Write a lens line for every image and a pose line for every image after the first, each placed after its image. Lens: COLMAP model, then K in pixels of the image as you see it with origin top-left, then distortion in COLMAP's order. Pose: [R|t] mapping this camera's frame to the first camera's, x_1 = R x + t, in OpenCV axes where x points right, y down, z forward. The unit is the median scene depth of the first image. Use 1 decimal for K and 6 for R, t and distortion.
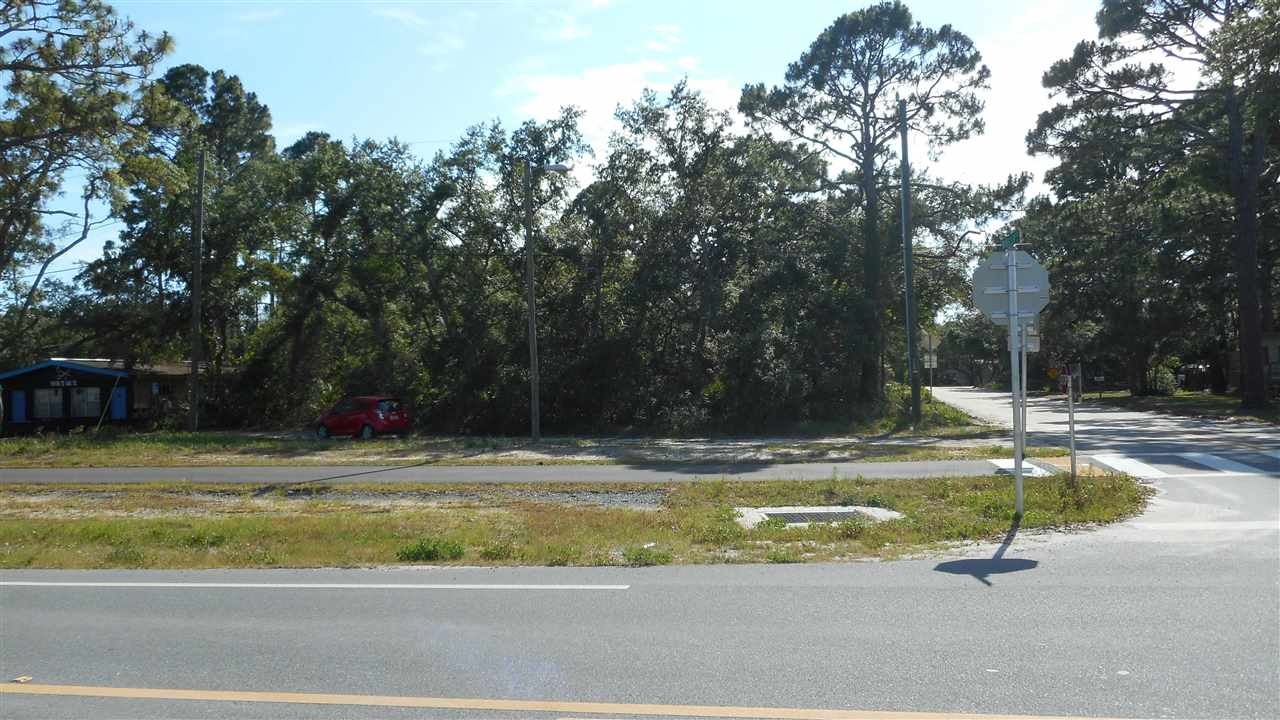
lens RADIAL K [[951.7, 0, 637.4], [0, 951.7, 361.8], [0, 0, 1]] dist [-0.002889, 0.002853]
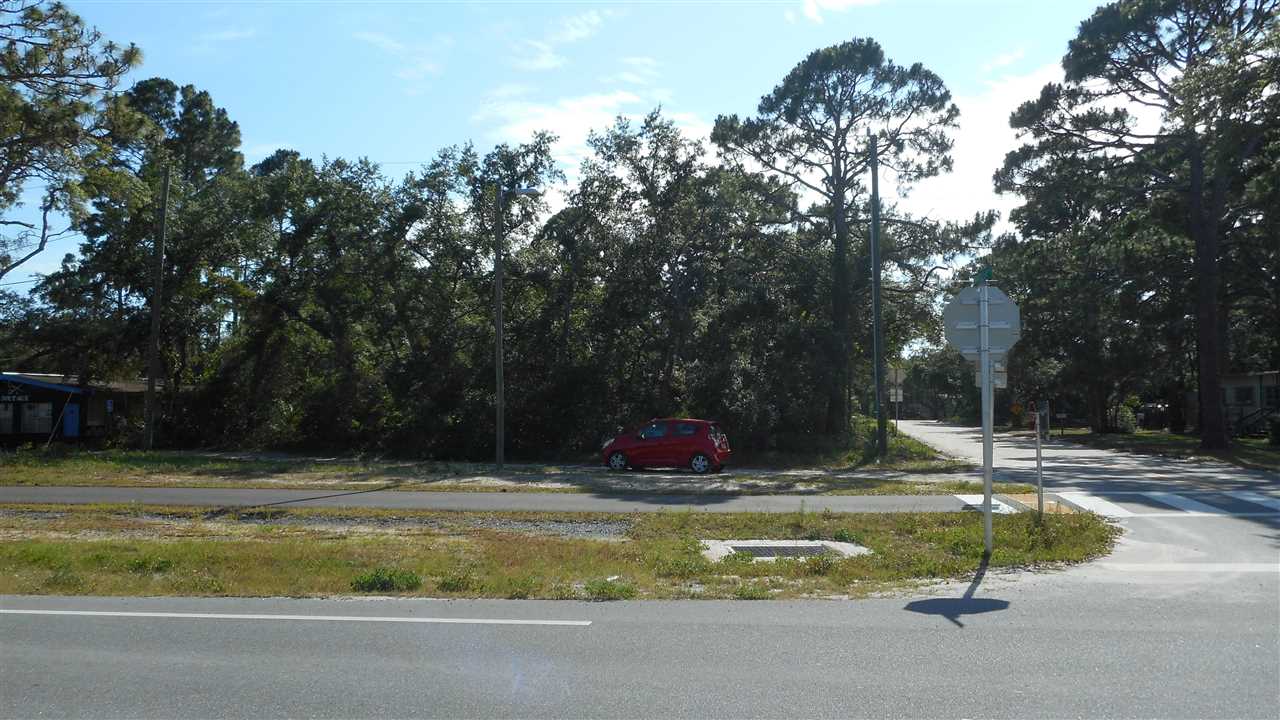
lens RADIAL K [[951.7, 0, 636.7], [0, 951.7, 360.4], [0, 0, 1]] dist [-0.002889, 0.002853]
pose [[0.999191, 0.022947, 0.033026, -0.000191], [-0.021937, 0.999290, -0.030639, -0.000160], [-0.033706, 0.029890, 0.998985, 0.006240]]
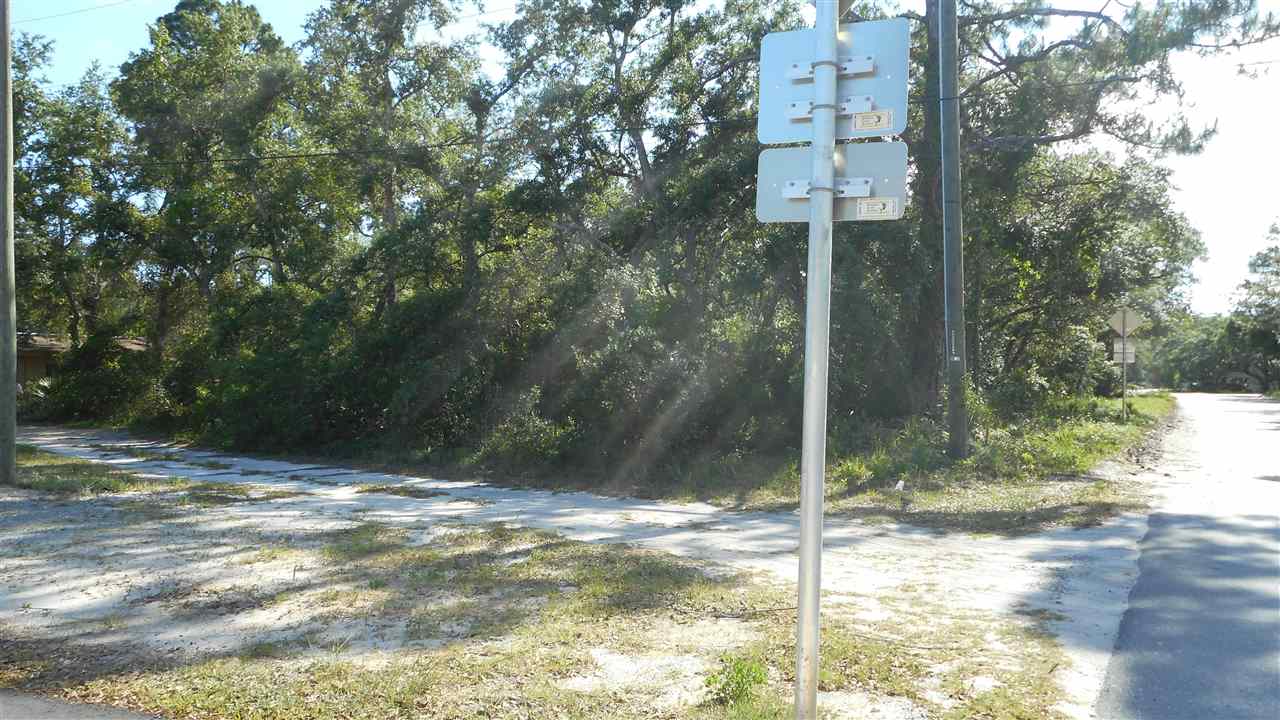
lens RADIAL K [[951.7, 0, 641.2], [0, 951.7, 366.1], [0, 0, 1]] dist [-0.002889, 0.002853]
pose [[0.965281, 0.019863, -0.260459, 0.227906], [-0.017420, 0.999780, 0.011688, 0.009277], [0.260634, -0.006745, 0.965414, 0.433071]]
